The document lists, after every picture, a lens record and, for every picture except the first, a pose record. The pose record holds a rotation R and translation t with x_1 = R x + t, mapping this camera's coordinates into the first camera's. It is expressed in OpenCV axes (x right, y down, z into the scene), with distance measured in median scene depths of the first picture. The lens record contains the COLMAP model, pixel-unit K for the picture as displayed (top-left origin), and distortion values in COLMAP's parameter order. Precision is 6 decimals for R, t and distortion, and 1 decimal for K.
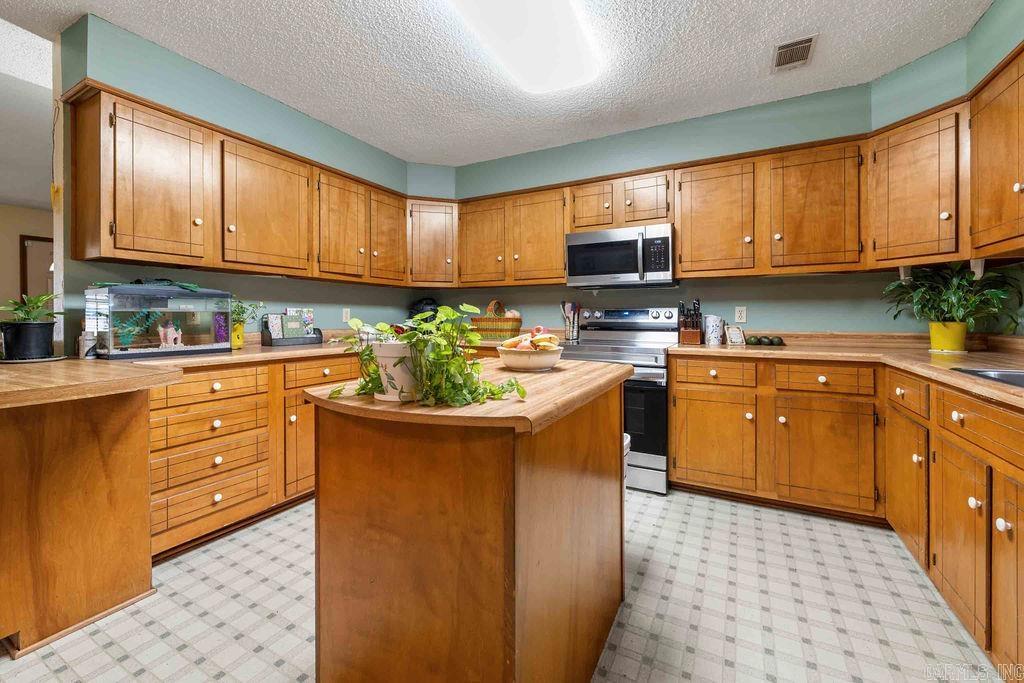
lens RADIAL K [[417.6, 0, 510.7], [0, 417.6, 317.6], [0, 0, 1]] dist [-0.000744, -0.000153]
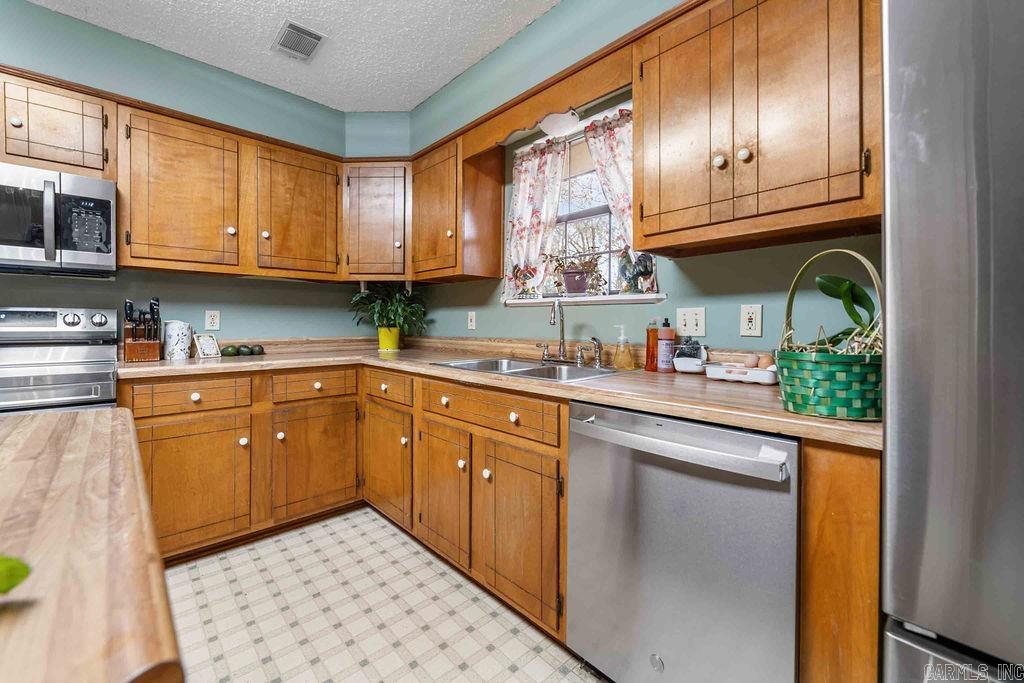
lens RADIAL K [[417.3, 0, 510.9], [0, 417.3, 324.0], [0, 0, 1]] dist [0.000188, -0.000196]
pose [[0.315298, 0.000385, 0.948993, -0.052680], [-0.001144, 0.999999, -0.000026, -0.000602], [-0.948992, -0.001077, 0.315298, 0.217068]]
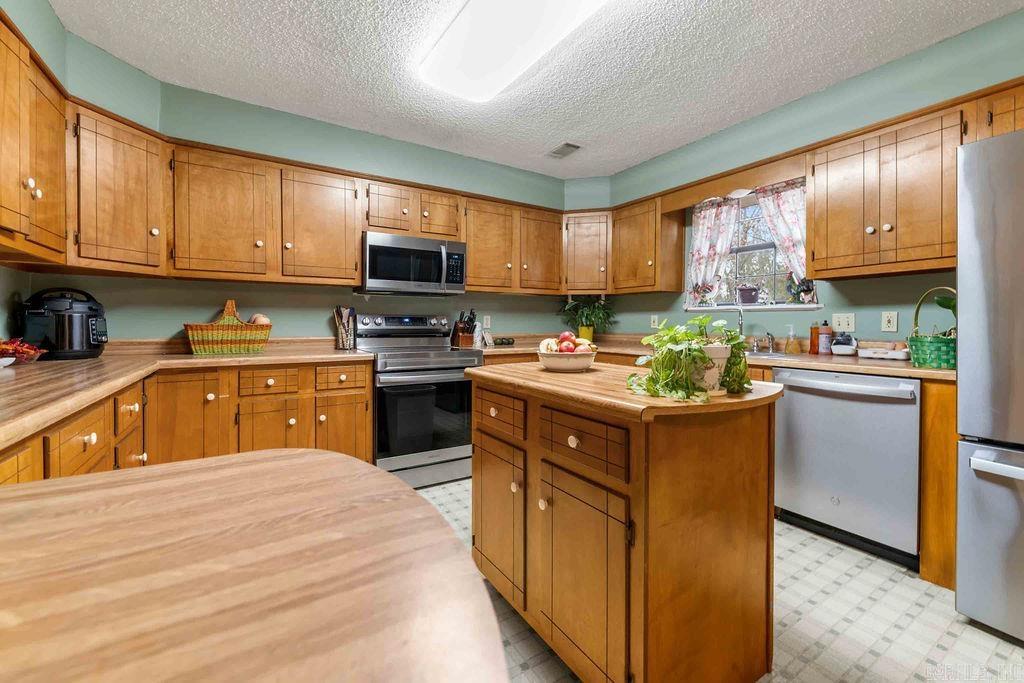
lens RADIAL K [[415.2, 0, 509.9], [0, 415.2, 327.6], [0, 0, 1]] dist [0.000862, -0.000200]
pose [[0.492202, -0.006812, 0.870454, -0.627613], [-0.000624, 0.999966, 0.008179, -0.000120], [-0.870481, -0.004569, 0.492181, 0.366085]]
